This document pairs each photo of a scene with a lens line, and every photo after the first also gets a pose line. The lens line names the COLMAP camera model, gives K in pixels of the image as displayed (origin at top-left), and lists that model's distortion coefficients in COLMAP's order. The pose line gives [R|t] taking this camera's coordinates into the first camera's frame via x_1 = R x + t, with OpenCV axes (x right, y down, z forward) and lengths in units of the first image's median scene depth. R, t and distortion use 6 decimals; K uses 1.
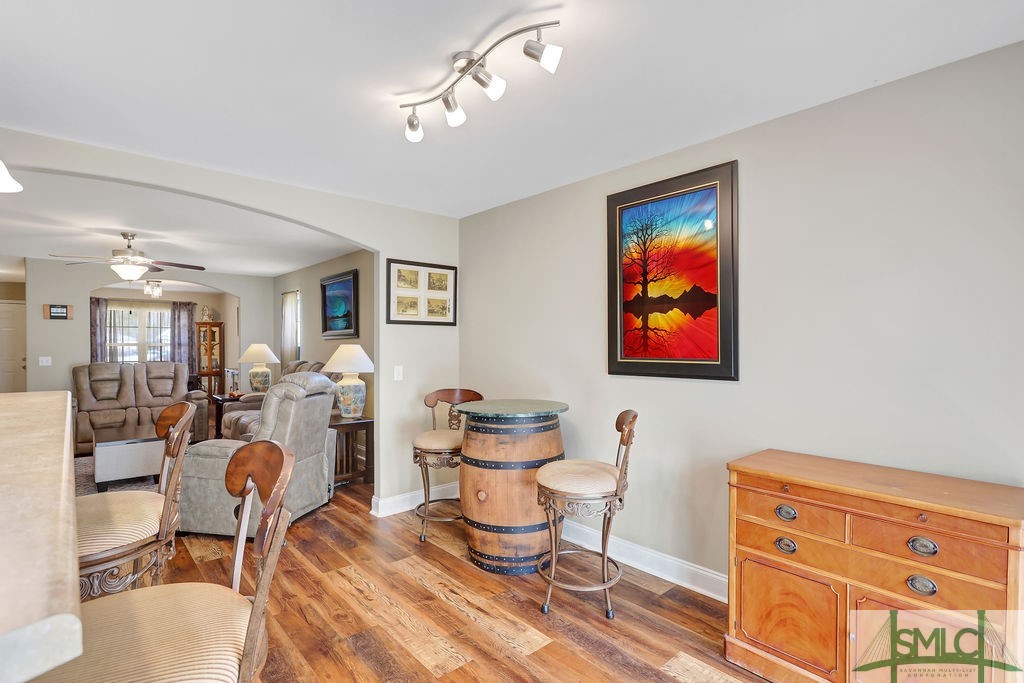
lens RADIAL K [[501.9, 0, 517.9], [0, 501.9, 345.2], [0, 0, 1]] dist [-0.002970, 0.000633]
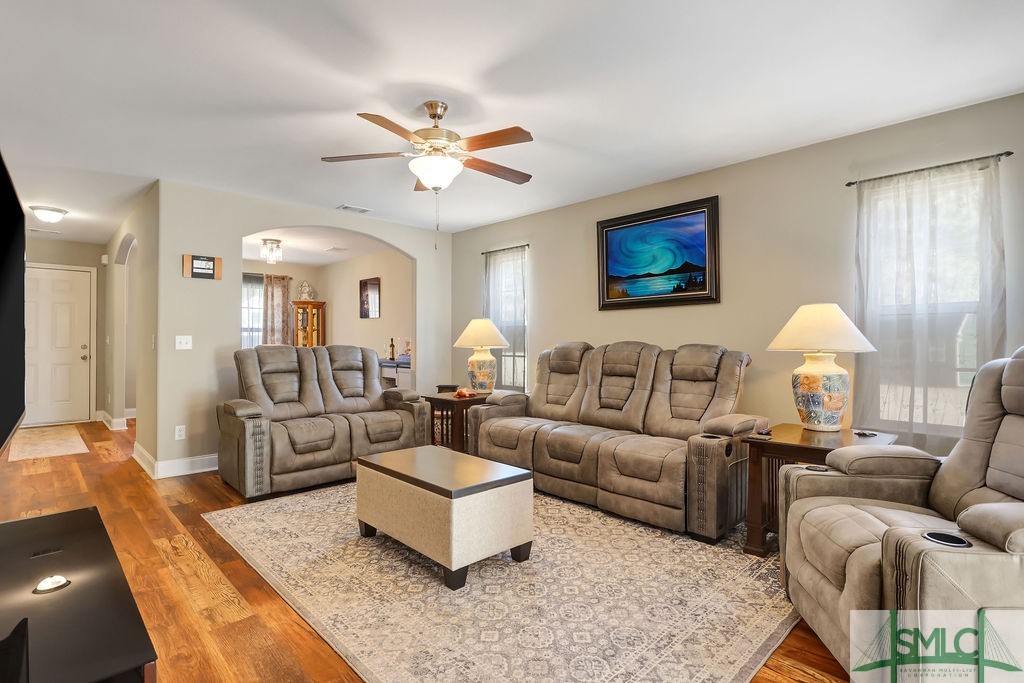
lens RADIAL K [[501.9, 0, 504.1], [0, 501.9, 335.8], [0, 0, 1]] dist [-0.002970, 0.000633]
pose [[0.999377, -0.000118, 0.035298, -0.529732], [0.000743, 0.999843, -0.017711, 0.033240], [-0.035290, 0.017726, 0.999220, 0.326162]]
